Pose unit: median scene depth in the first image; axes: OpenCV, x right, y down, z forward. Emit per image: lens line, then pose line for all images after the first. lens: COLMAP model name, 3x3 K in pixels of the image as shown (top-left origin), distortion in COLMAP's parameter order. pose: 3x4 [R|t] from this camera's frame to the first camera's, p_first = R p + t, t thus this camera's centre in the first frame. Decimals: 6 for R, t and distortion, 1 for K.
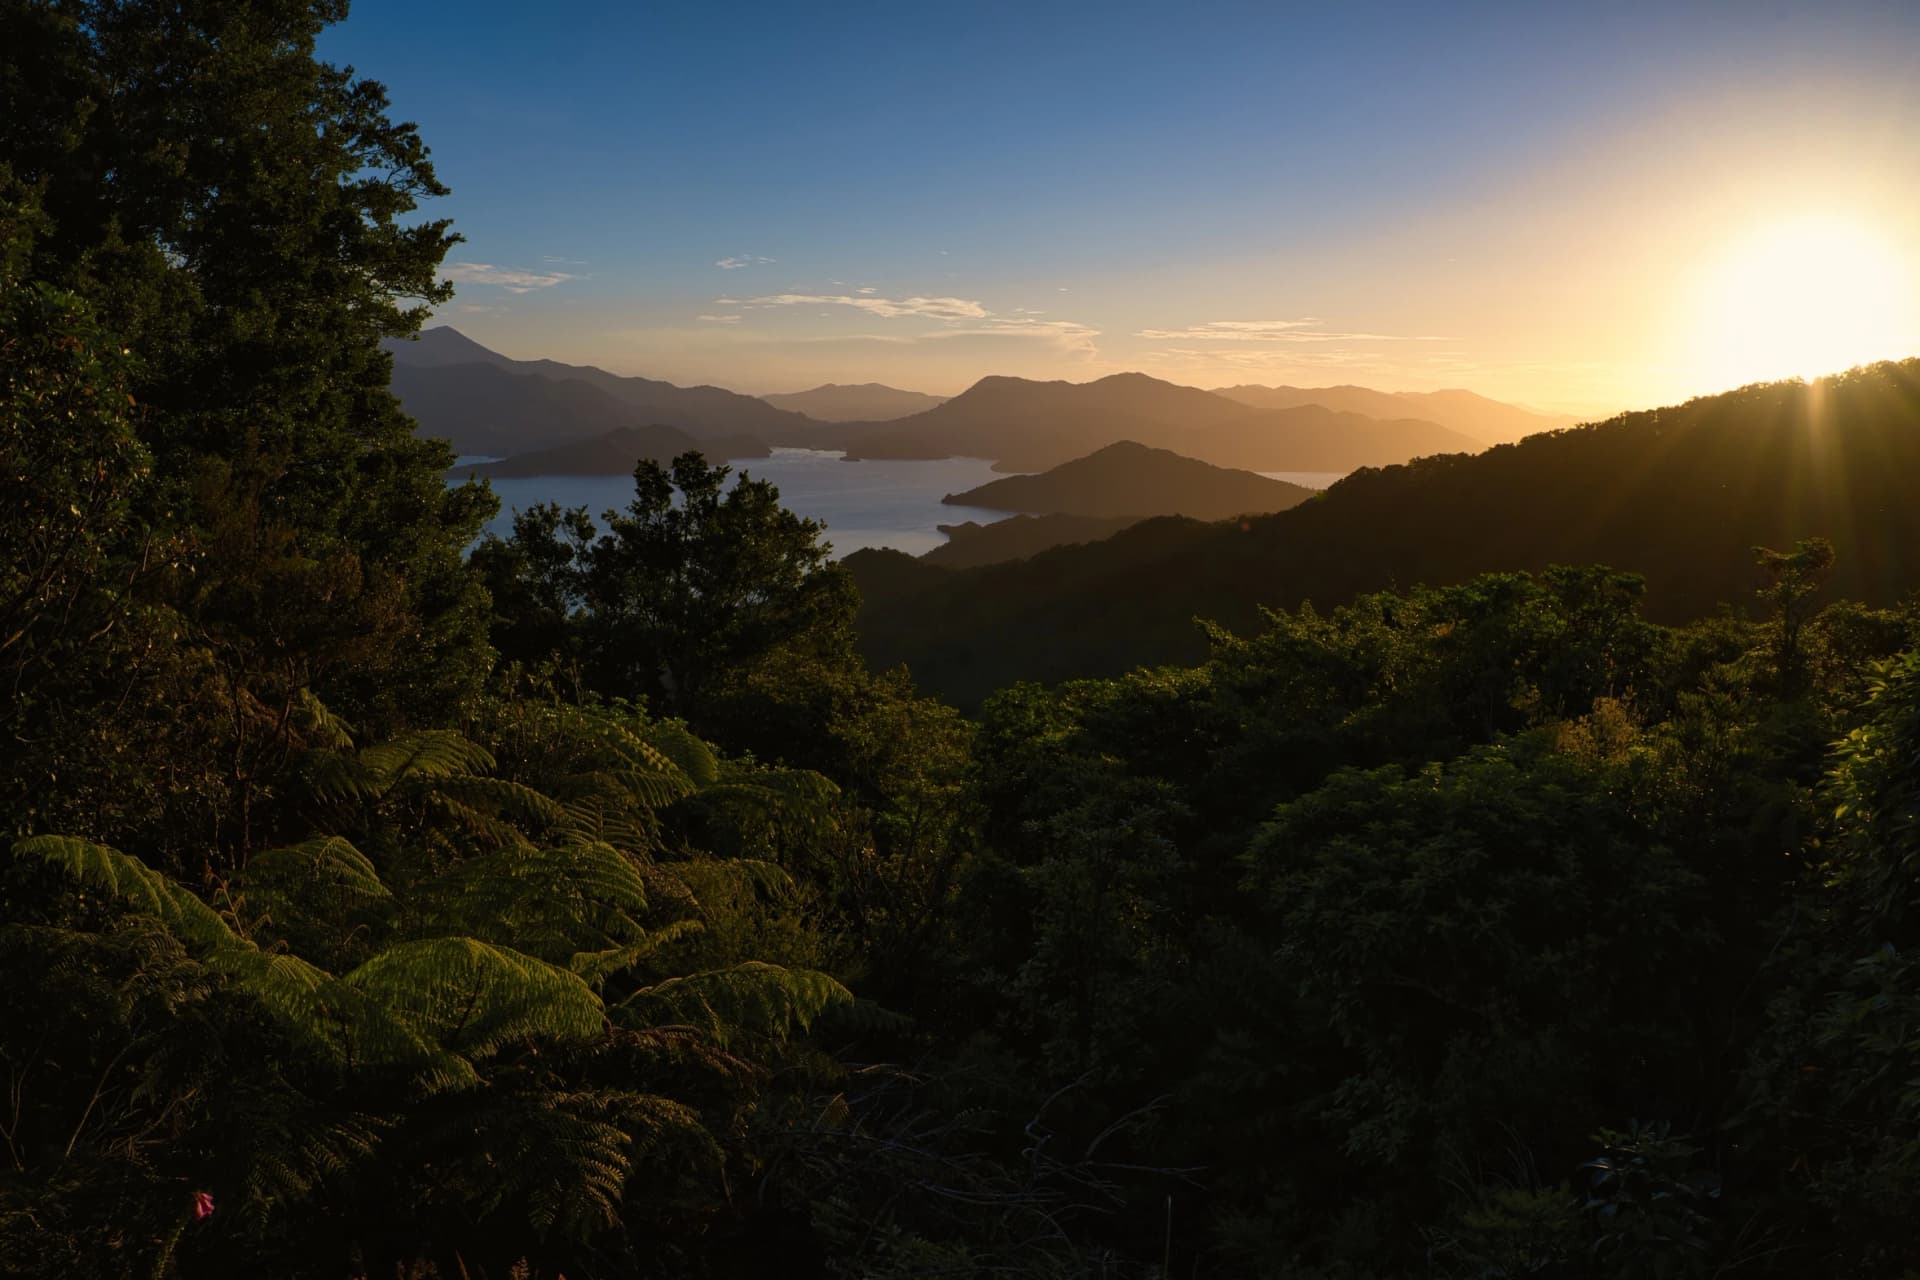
lens RADIAL K [[1625.8, 0, 961.4], [0, 1625.8, 639.6], [0, 0, 1]] dist [-0.060234, 0.006971]
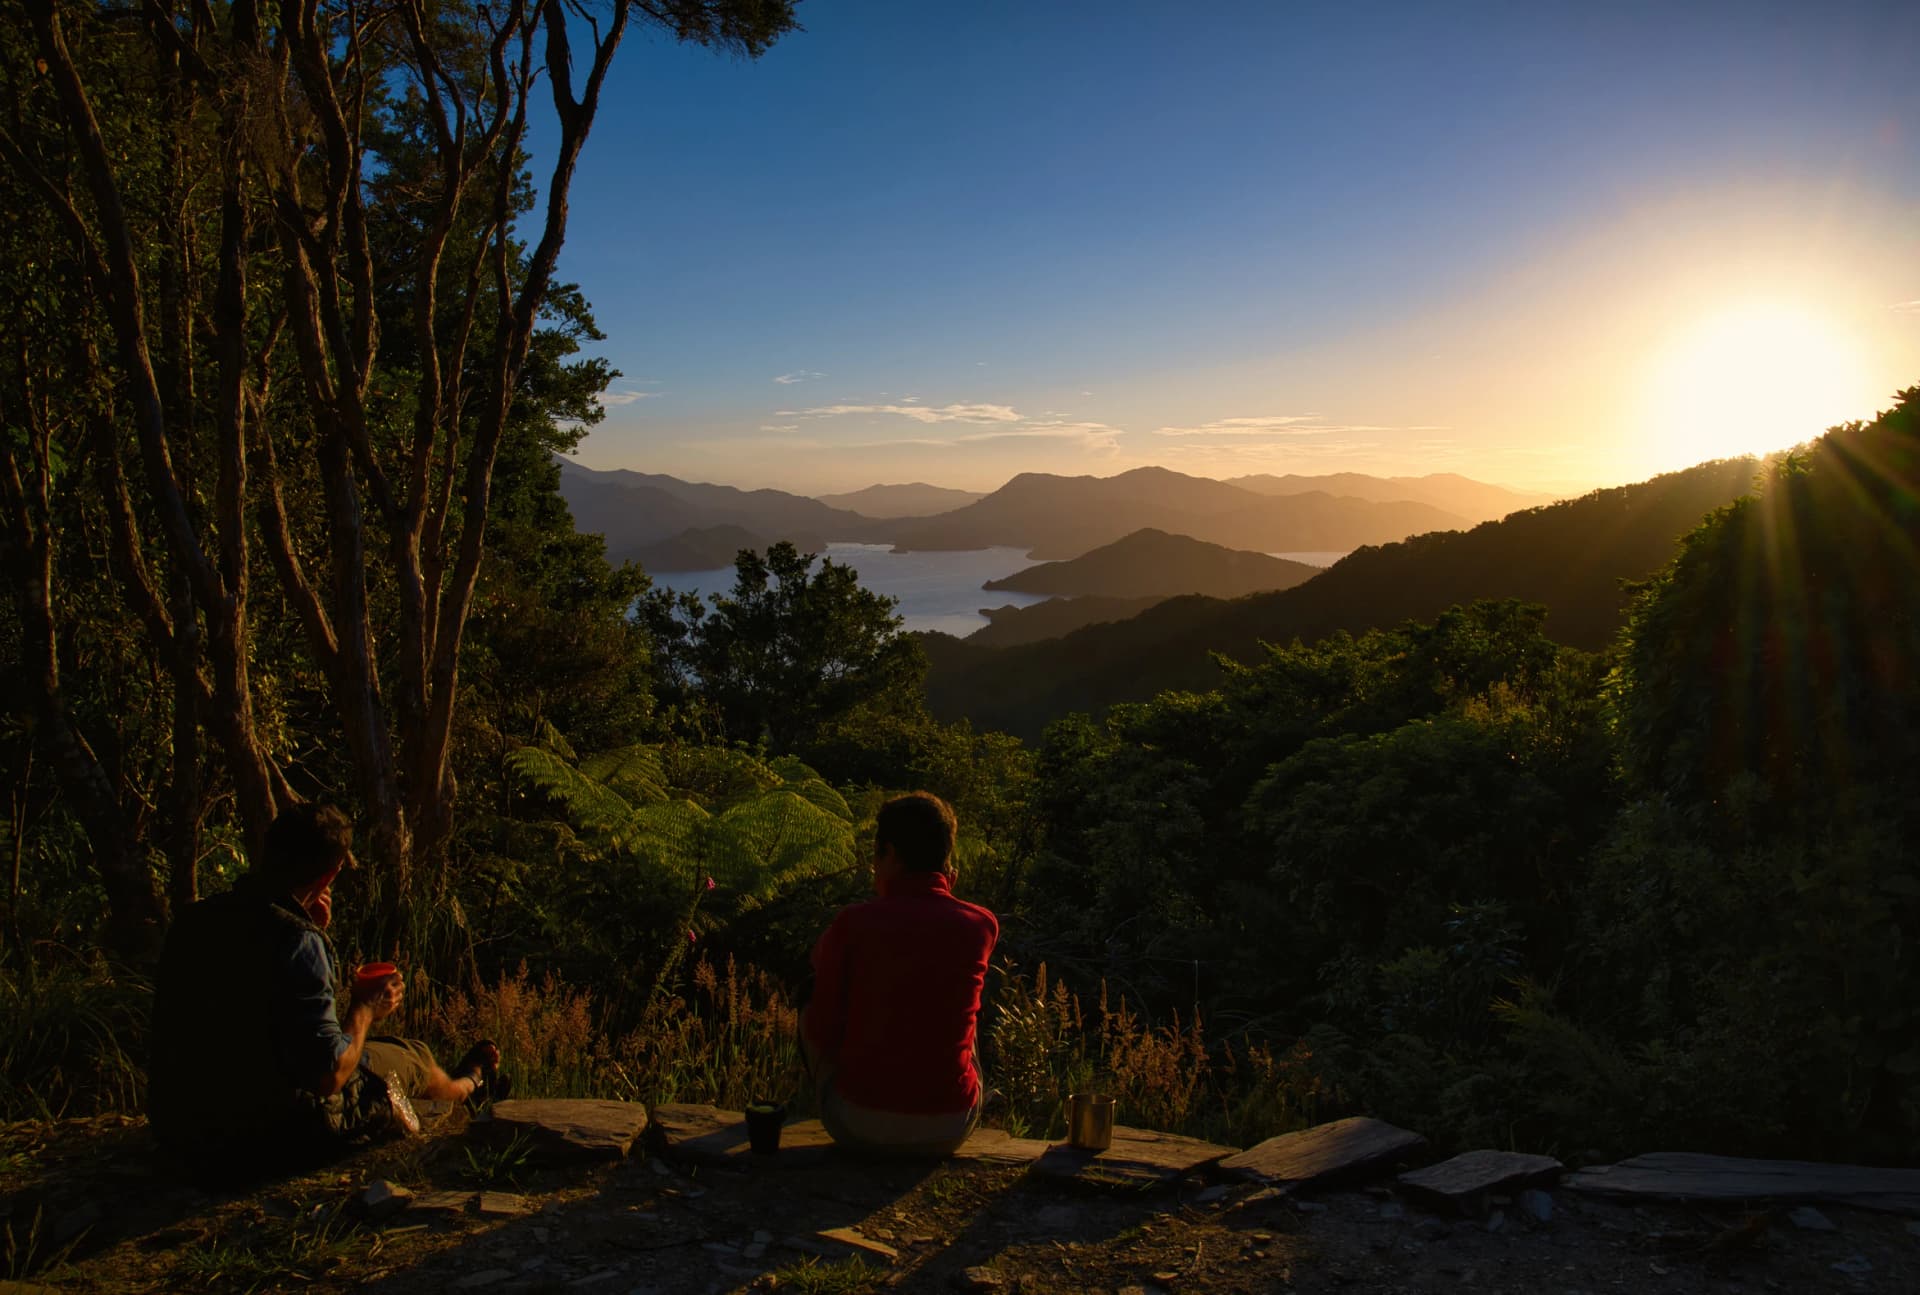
lens RADIAL K [[1544.1, 0, 957.5], [0, 1544.1, 645.7], [0, 0, 1]] dist [-0.079460, 0.001739]
pose [[0.999397, -0.025285, -0.023788, -0.014721], [0.024041, 0.998399, -0.051195, 0.021404], [0.025044, 0.050592, 0.998405, -0.123419]]
